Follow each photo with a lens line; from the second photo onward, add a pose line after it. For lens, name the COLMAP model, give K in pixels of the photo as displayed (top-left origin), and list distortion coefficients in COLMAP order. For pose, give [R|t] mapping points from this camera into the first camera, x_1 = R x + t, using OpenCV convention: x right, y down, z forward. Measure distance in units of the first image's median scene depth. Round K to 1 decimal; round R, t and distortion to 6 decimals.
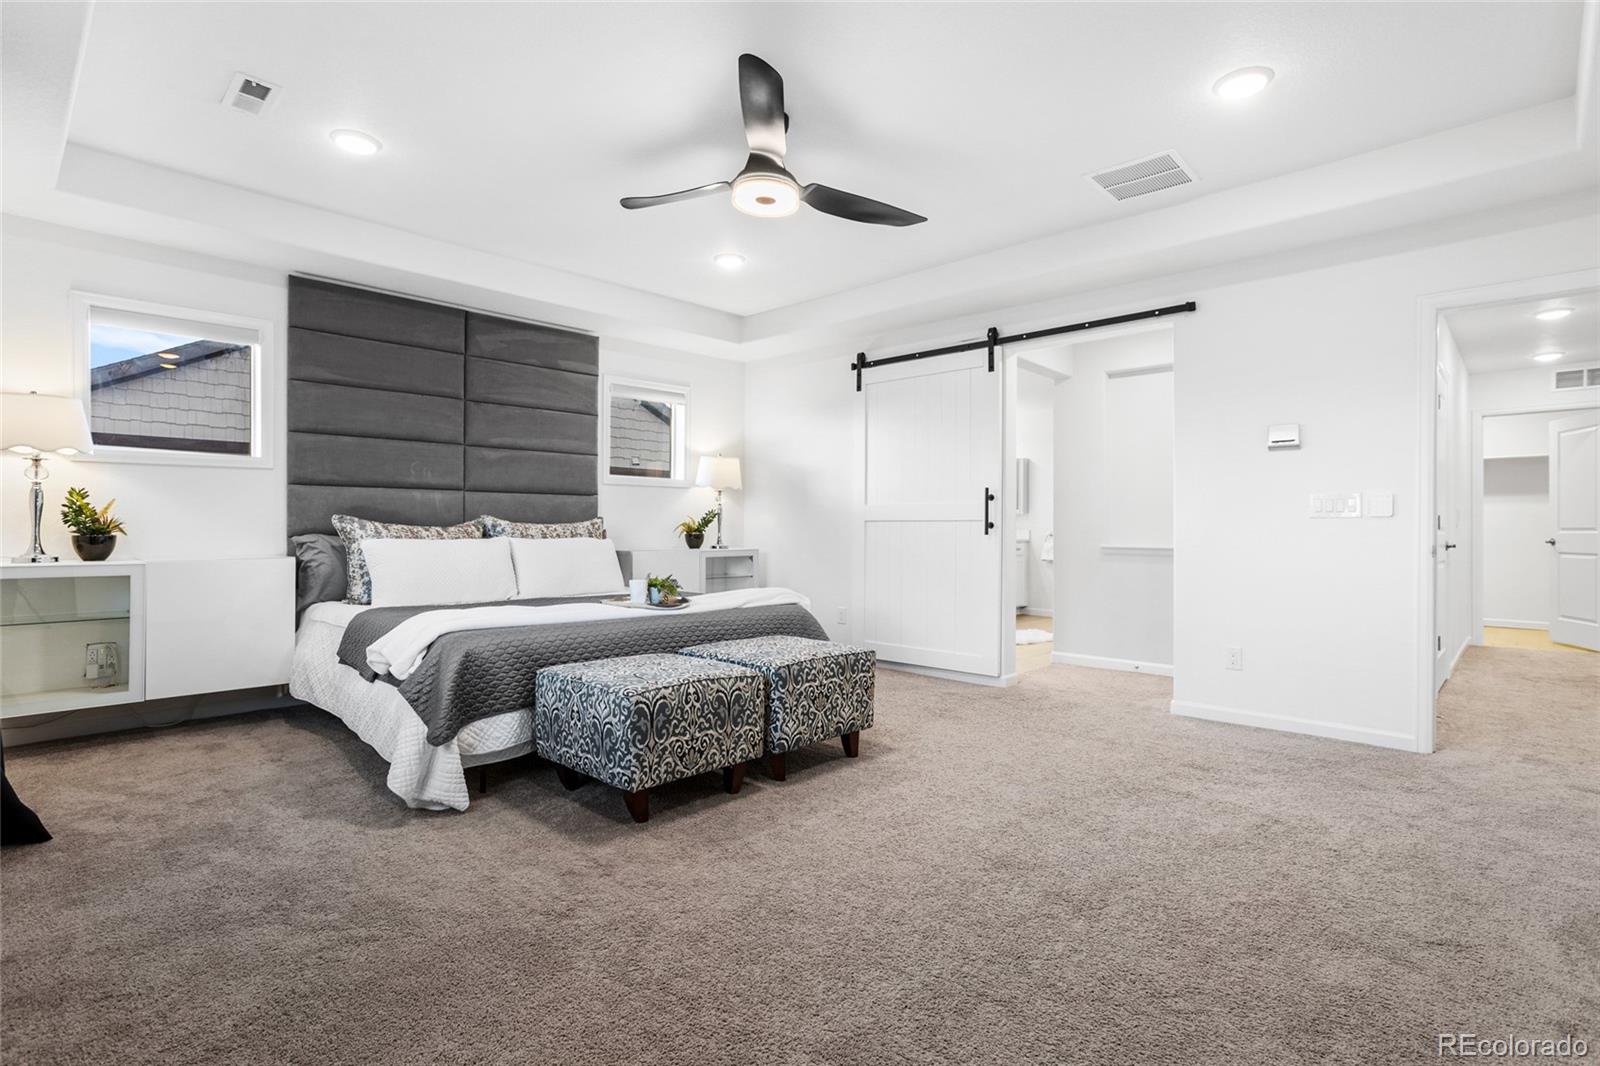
lens RADIAL K [[779.5, 0, 800.0], [0, 779.5, 533.0], [0, 0, 1]] dist [-0.045047, 0.029650]
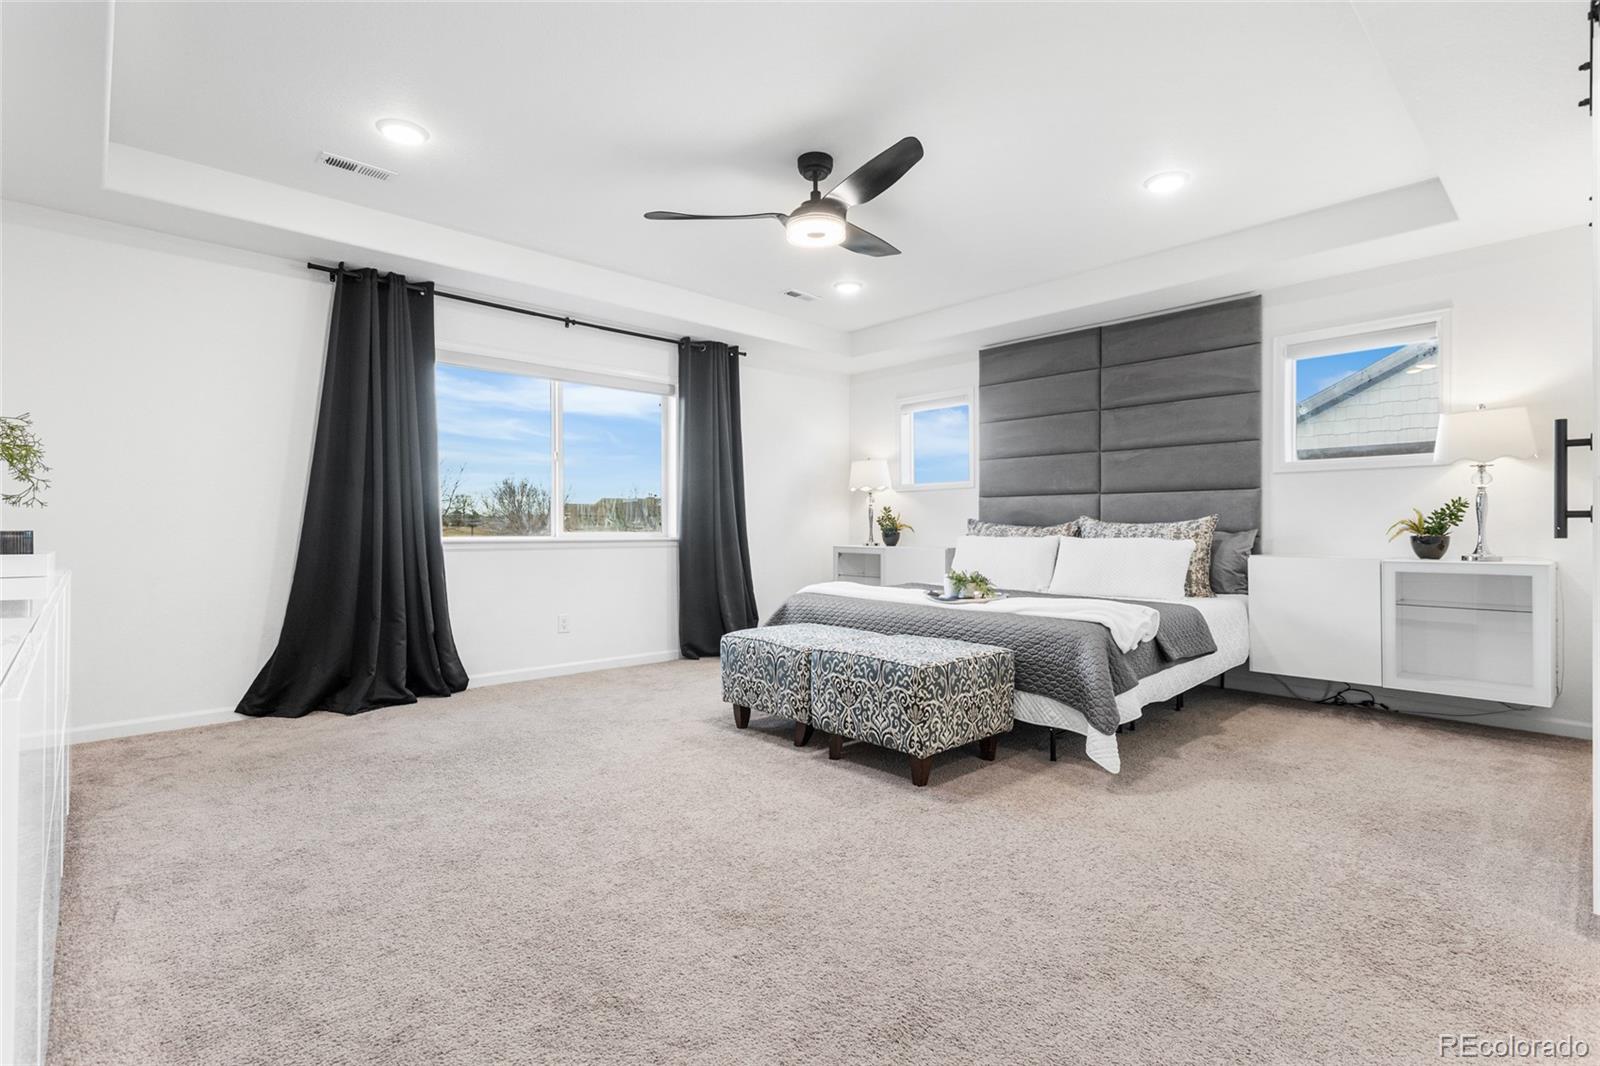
lens RADIAL K [[764.5, 0, 800.6], [0, 764.5, 526.7], [0, 0, 1]] dist [0.010980, -0.000583]
pose [[-0.052497, -0.005220, -0.998607, 0.768556], [-0.007257, 0.999962, -0.004846, 0.000557], [0.998595, 0.006992, -0.052533, 0.742019]]
